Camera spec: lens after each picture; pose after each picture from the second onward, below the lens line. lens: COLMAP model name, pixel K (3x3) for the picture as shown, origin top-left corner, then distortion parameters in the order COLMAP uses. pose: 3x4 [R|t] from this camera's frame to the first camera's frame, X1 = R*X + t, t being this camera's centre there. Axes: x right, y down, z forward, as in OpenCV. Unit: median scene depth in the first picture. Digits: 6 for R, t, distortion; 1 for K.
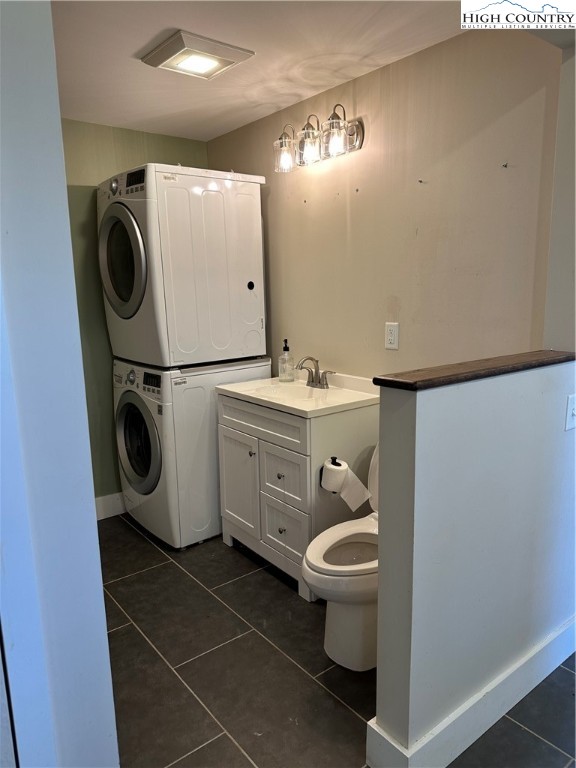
lens RADIAL K [[542.4, 0, 288.1], [0, 542.4, 386.6], [0, 0, 1]] dist [0.025427, -0.030975]
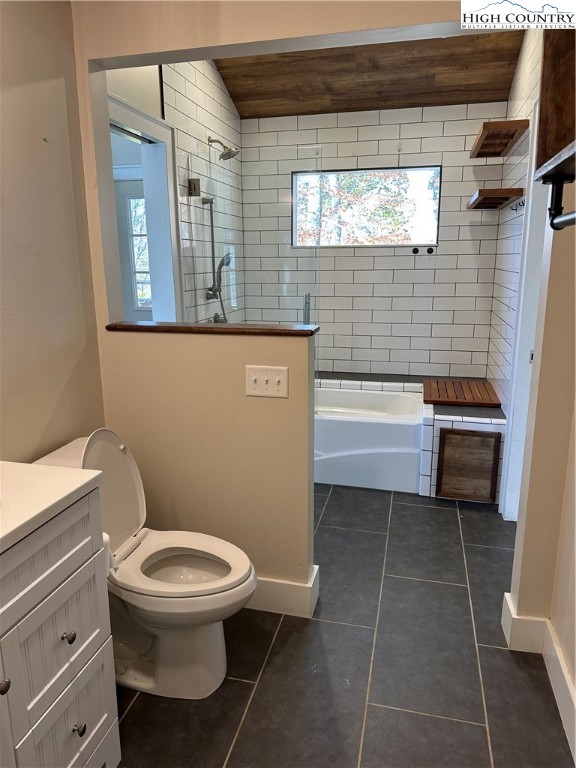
lens RADIAL K [[542.4, 0, 281.3], [0, 542.4, 384.3], [0, 0, 1]] dist [0.025427, -0.030975]
pose [[-0.609860, -0.155956, 0.777013, -0.691550], [0.159760, 0.936125, 0.313284, -0.263366], [-0.776240, 0.315195, -0.545989, 1.439023]]
